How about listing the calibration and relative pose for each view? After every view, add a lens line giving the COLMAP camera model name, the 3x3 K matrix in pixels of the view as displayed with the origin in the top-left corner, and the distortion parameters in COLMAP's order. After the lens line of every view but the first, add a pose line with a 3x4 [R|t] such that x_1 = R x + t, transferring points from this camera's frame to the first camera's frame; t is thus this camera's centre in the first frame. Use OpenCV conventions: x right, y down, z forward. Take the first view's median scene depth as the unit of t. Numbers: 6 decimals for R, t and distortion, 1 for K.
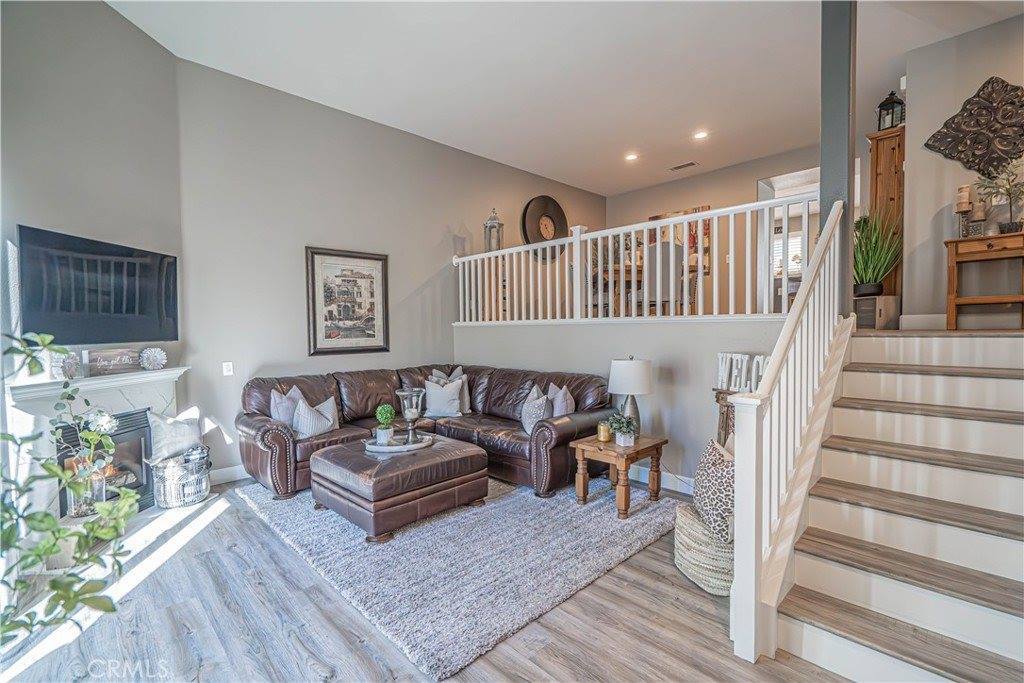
lens RADIAL K [[463.9, 0, 514.8], [0, 463.9, 343.7], [0, 0, 1]] dist [-0.002377, 0.001209]
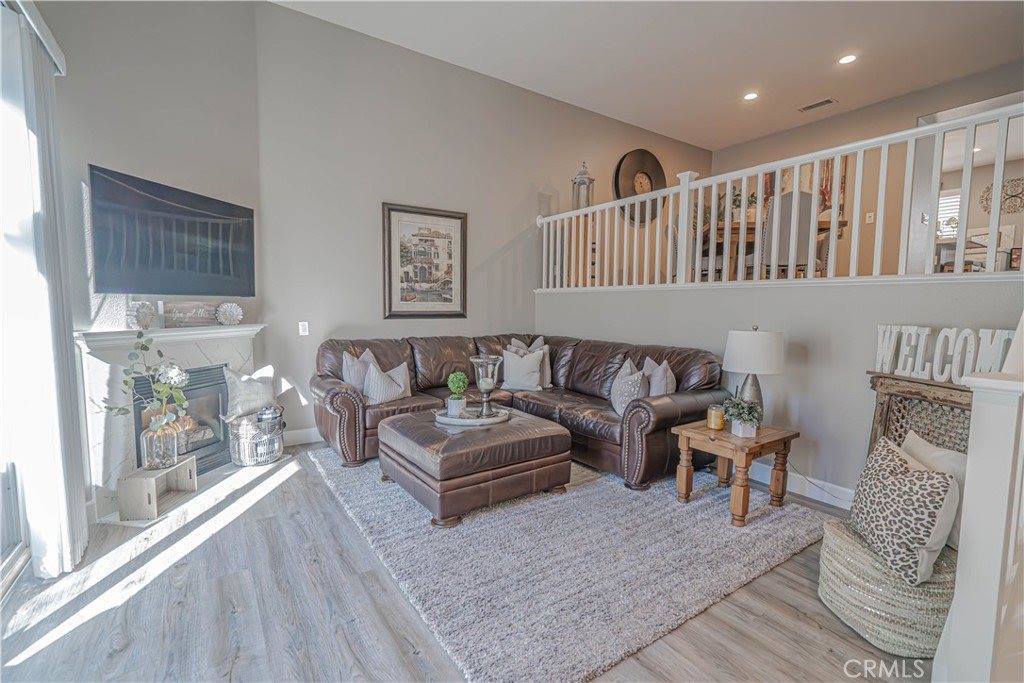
lens RADIAL K [[463.9, 0, 514.8], [0, 463.9, 343.7], [0, 0, 1]] dist [-0.002377, 0.001209]
pose [[0.985074, 0.037144, -0.168076, -0.023174], [-0.029030, 0.998303, 0.050478, 0.028432], [0.169665, -0.044846, 0.984481, 0.139942]]
